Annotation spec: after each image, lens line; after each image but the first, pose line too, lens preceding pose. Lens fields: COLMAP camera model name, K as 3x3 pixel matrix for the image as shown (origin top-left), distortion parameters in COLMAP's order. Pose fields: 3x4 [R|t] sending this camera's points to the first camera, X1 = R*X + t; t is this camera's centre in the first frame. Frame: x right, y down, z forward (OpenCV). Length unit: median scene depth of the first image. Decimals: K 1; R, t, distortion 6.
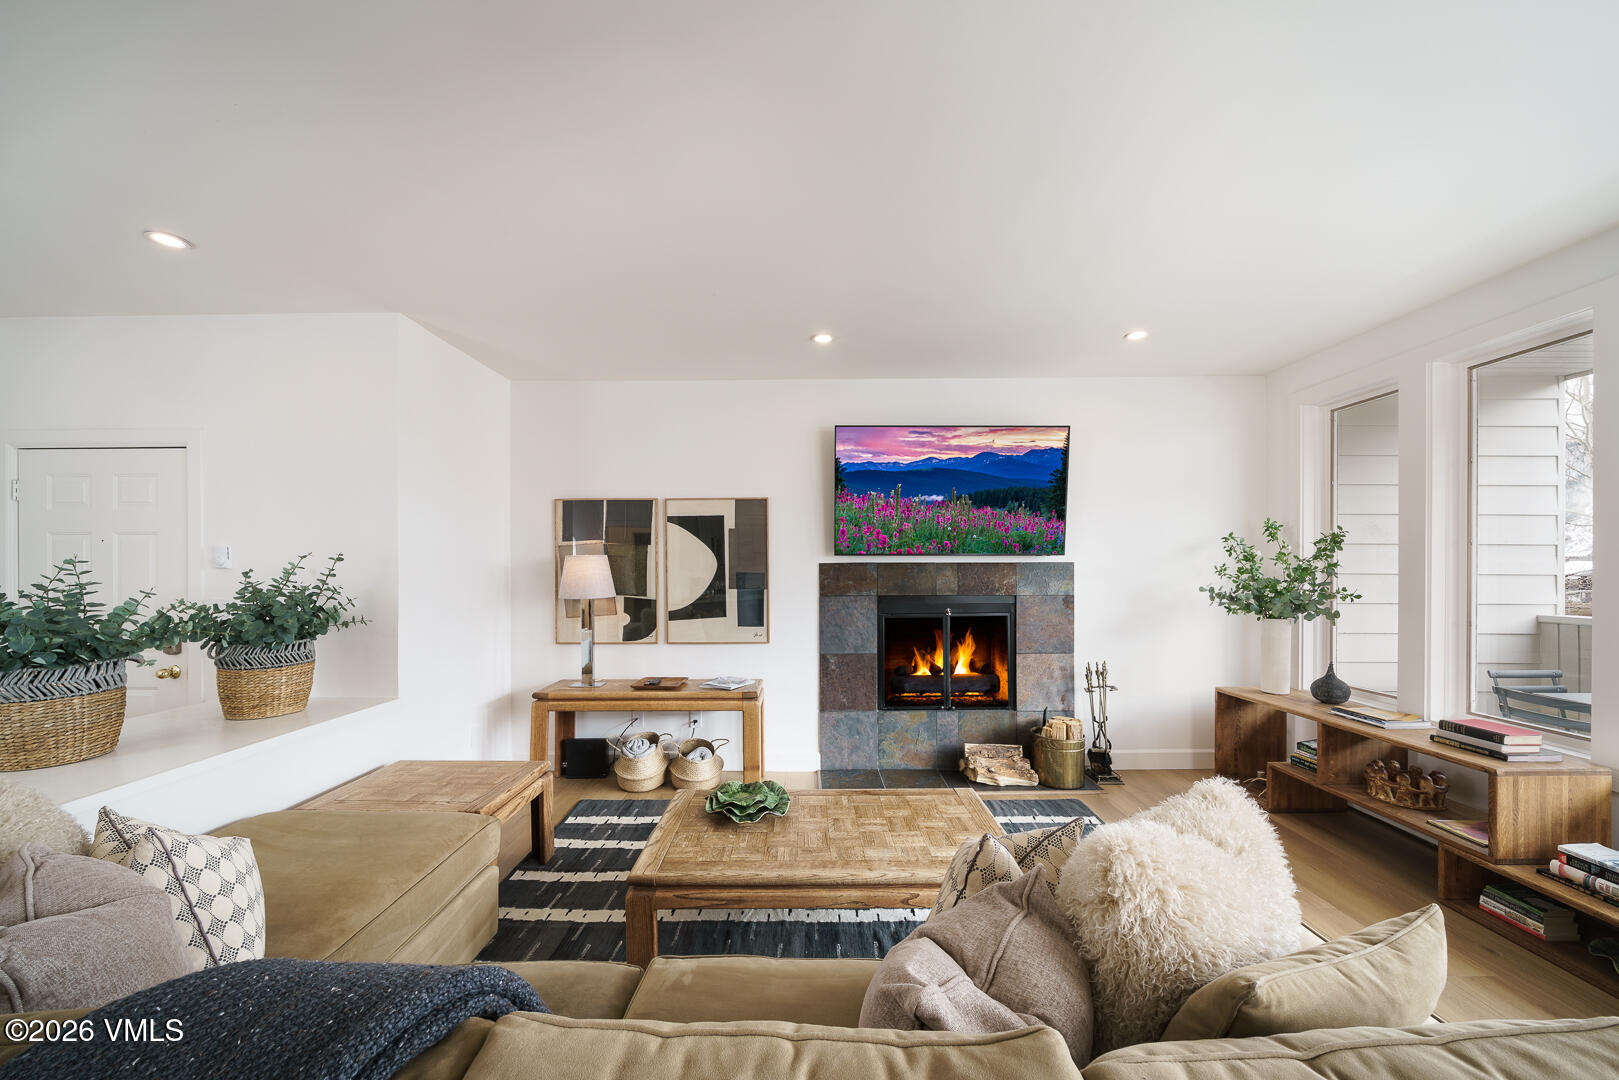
lens RADIAL K [[579.8, 0, 789.7], [0, 579.8, 566.4], [0, 0, 1]] dist [-0.001812, -0.001174]
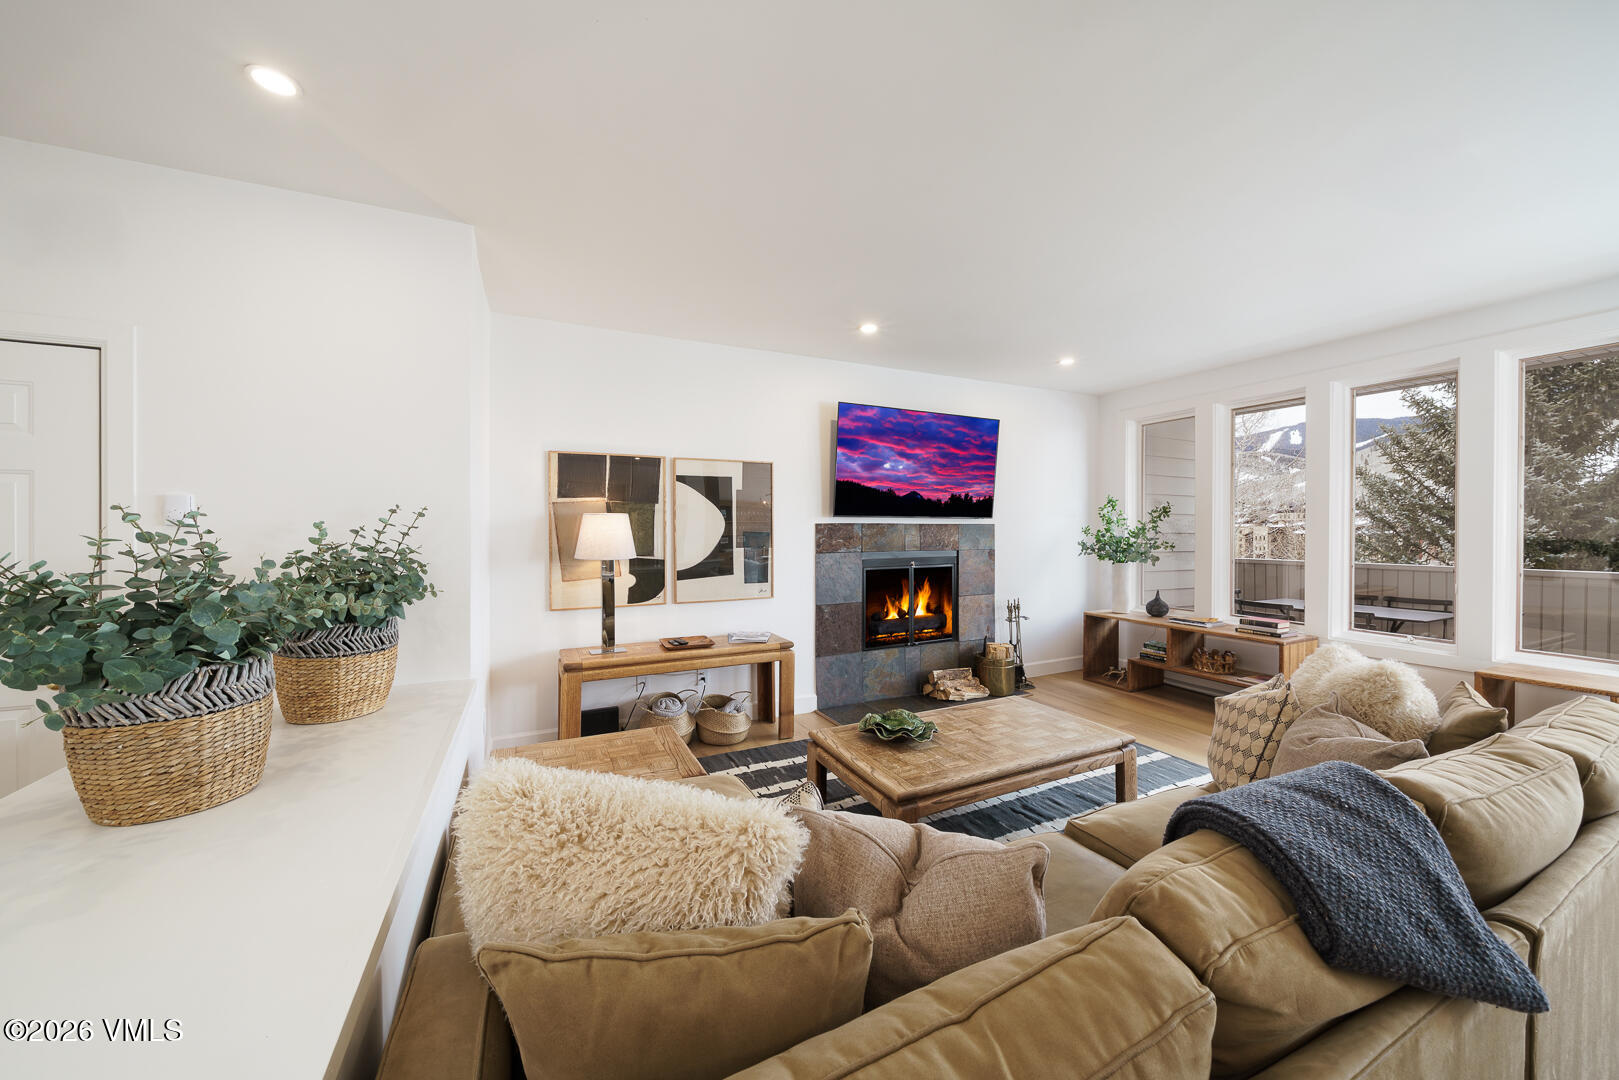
lens RADIAL K [[579.8, 0, 785.1], [0, 579.8, 521.1], [0, 0, 1]] dist [-0.001812, -0.001174]
pose [[0.901893, 0.007746, 0.431889, -0.488724], [-0.003857, 0.999944, -0.009879, 0.001275], [-0.431941, 0.007244, 0.901873, 0.025583]]
